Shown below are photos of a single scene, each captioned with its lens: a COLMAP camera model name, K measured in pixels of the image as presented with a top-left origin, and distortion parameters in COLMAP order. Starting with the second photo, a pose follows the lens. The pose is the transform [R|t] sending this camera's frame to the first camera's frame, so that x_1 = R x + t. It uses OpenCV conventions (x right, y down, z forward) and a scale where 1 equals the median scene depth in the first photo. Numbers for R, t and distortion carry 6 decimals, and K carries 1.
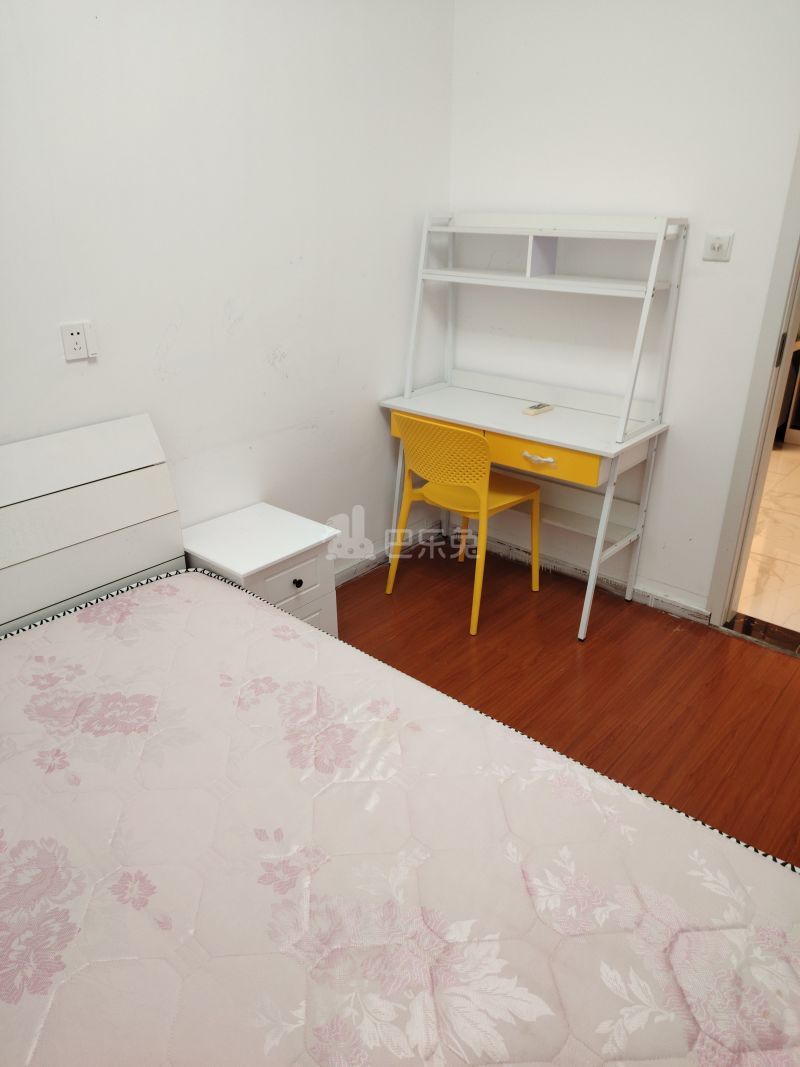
lens RADIAL K [[744.5, 0, 400.0], [0, 744.5, 533.5], [0, 0, 1]] dist [-0.000290, -0.000221]
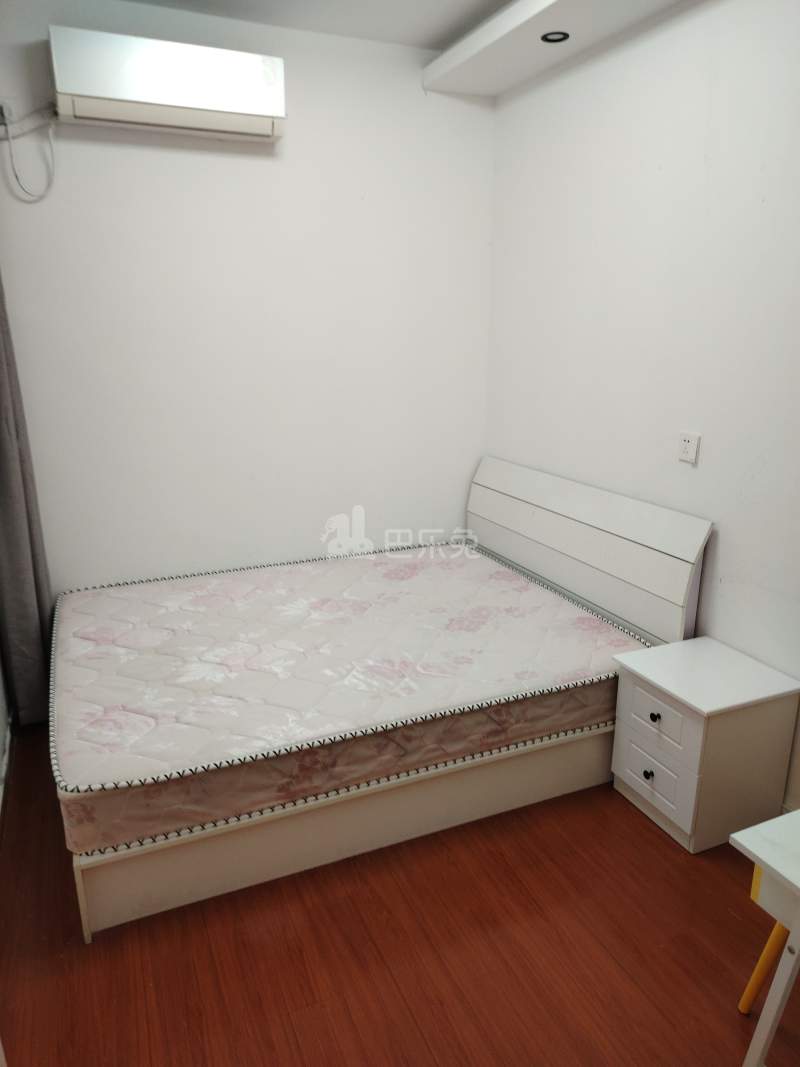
lens RADIAL K [[744.5, 0, 400.0], [0, 744.5, 533.5], [0, 0, 1]] dist [-0.000290, -0.000221]
pose [[-0.430749, 0.240218, -0.869914, 1.157877], [-0.374642, 0.829345, 0.414524, -0.600553], [0.821035, 0.504462, -0.267244, 1.267386]]
